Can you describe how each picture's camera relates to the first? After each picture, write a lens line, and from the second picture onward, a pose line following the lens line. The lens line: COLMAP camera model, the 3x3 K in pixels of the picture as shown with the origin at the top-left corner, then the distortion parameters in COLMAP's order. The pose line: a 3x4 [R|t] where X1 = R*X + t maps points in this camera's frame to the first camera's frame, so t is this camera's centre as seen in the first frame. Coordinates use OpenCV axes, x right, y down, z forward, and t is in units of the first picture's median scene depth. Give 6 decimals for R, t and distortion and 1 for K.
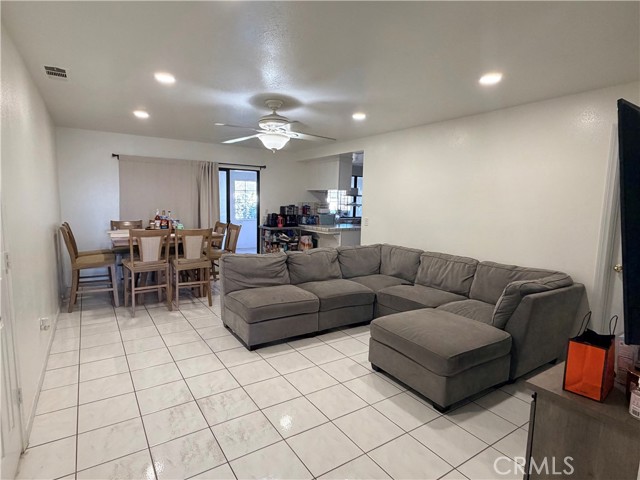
lens RADIAL K [[343.8, 0, 320.9], [0, 343.8, 246.1], [0, 0, 1]] dist [-0.005583, 0.001647]
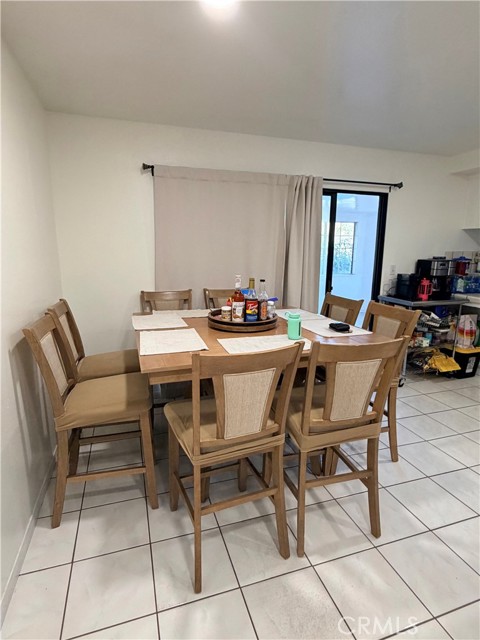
lens RADIAL K [[343.8, 0, 238.1], [0, 343.8, 317.4], [0, 0, 1]] dist [-0.005583, 0.001647]
pose [[0.962065, 0.036403, -0.270380, -0.275766], [-0.018292, 0.997435, 0.069207, -0.065441], [0.272205, -0.061636, 0.960263, 0.451035]]
